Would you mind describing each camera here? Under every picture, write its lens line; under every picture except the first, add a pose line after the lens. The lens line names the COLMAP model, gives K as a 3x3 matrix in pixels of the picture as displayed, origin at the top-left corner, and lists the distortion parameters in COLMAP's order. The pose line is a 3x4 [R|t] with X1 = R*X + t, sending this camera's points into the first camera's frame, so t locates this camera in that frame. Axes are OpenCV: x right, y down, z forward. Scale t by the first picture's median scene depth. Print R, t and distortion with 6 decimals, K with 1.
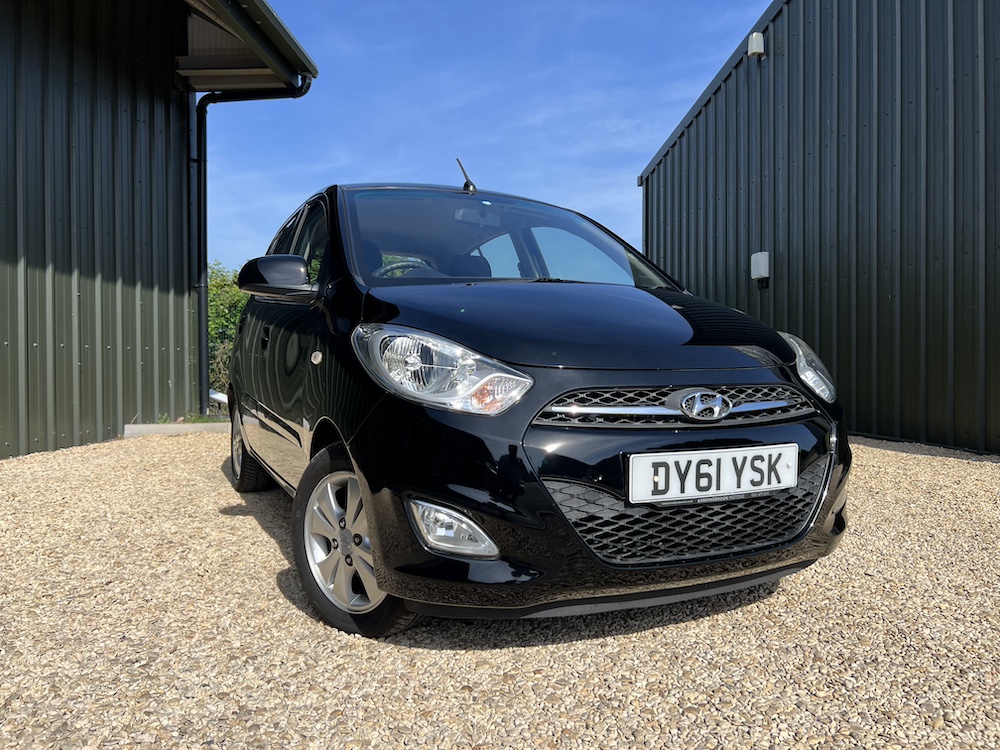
lens RADIAL K [[759.9, 0, 501.0], [0, 759.9, 367.3], [0, 0, 1]] dist [0.047812, -0.057538]
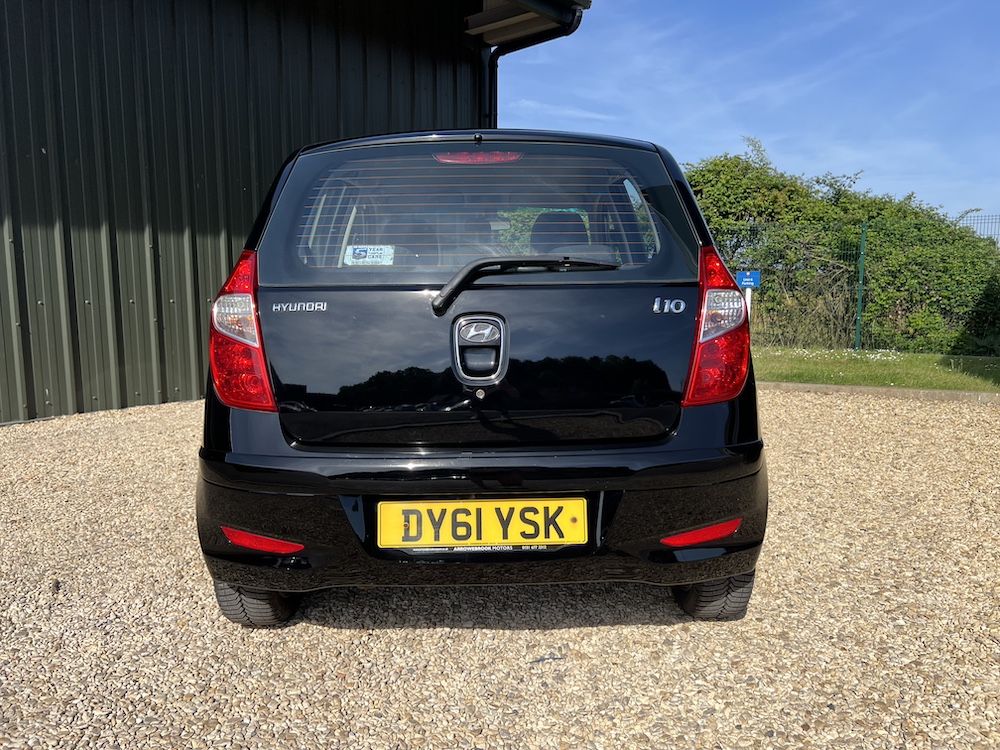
lens RADIAL K [[759.9, 0, 505.9], [0, 759.9, 377.9], [0, 0, 1]] dist [0.047812, -0.057538]
pose [[0.799211, 0.076659, -0.596142, 0.768016], [-0.006604, 0.992893, 0.118825, -0.102402], [0.601014, -0.091029, 0.794038, 0.409869]]
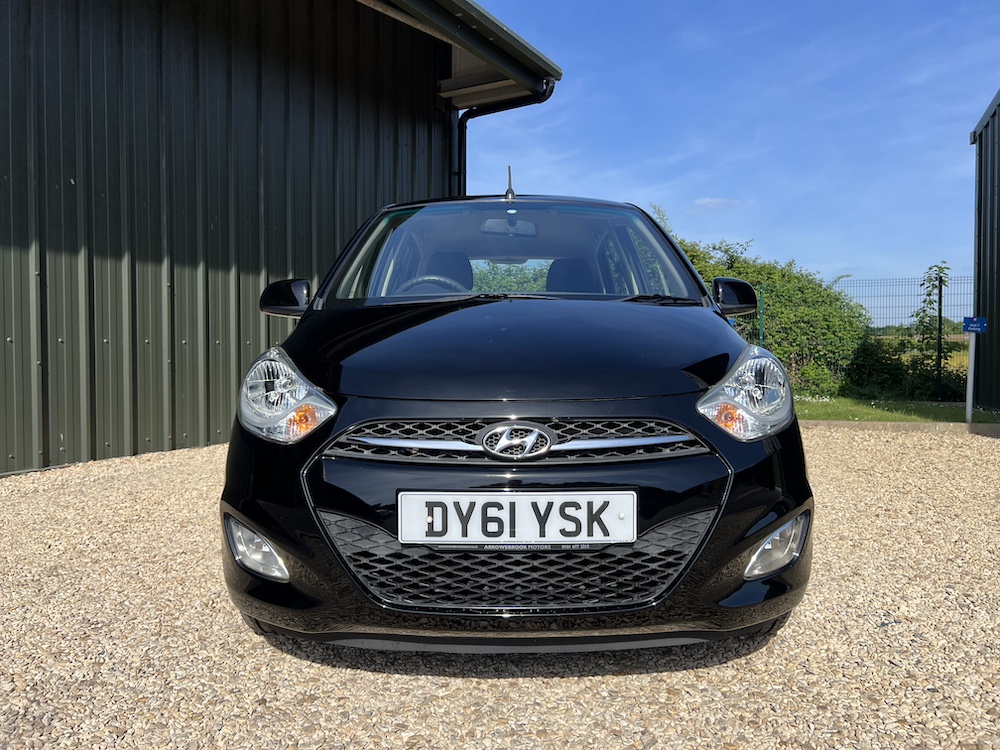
lens RADIAL K [[759.9, 0, 502.8], [0, 759.9, 364.0], [0, 0, 1]] dist [0.047812, -0.057538]
pose [[0.899708, 0.012002, -0.436327, 0.394661], [-0.006455, 0.999878, 0.014195, -0.033231], [0.436445, -0.009955, 0.899676, 0.114298]]
